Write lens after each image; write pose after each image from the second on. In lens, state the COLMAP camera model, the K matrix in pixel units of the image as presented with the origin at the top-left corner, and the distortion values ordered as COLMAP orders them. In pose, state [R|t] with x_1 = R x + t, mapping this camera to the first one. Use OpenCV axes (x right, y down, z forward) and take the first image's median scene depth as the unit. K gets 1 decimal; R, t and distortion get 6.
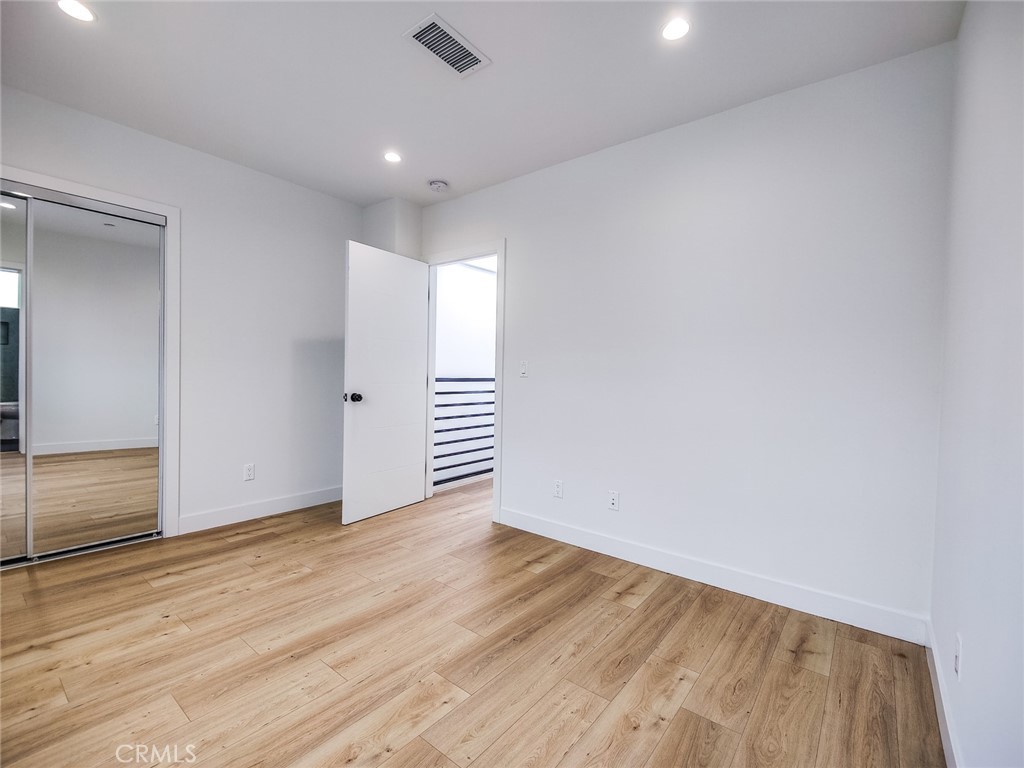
lens RADIAL K [[446.2, 0, 510.1], [0, 446.2, 379.0], [0, 0, 1]] dist [0.043140, -0.028158]
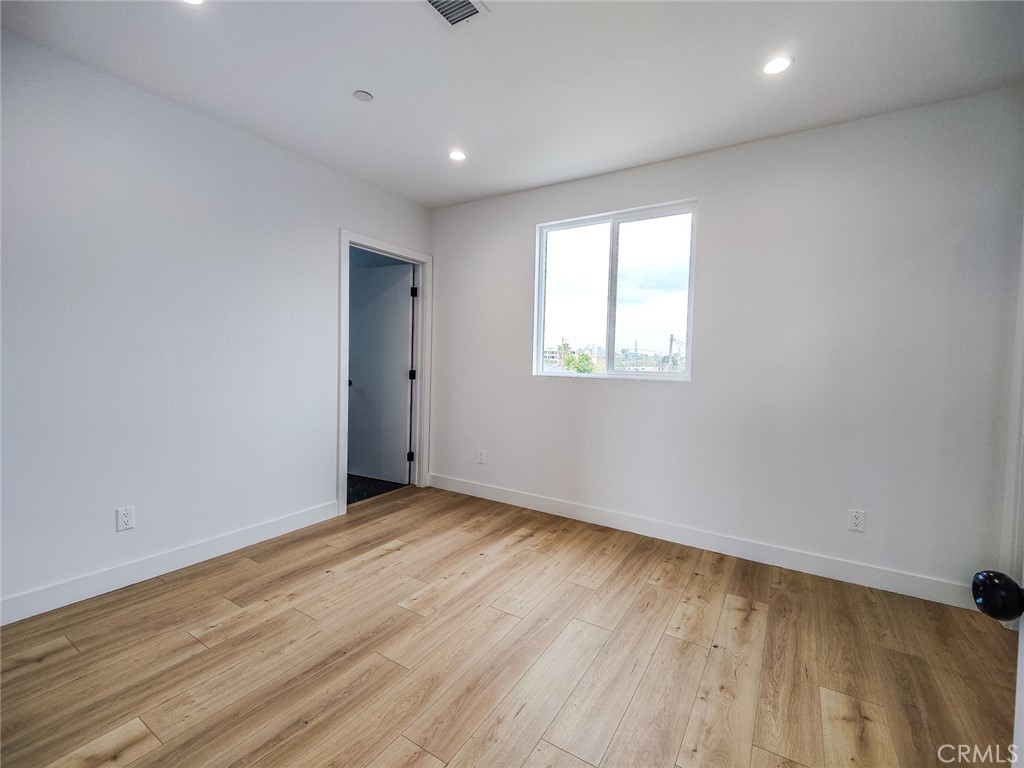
lens RADIAL K [[446.2, 0, 510.1], [0, 446.2, 379.0], [0, 0, 1]] dist [0.043140, -0.028158]
pose [[-0.994638, -0.040235, -0.095274, -0.226682], [-0.044954, 0.997839, 0.047919, -0.065434], [0.093140, 0.051945, -0.994297, 1.966044]]
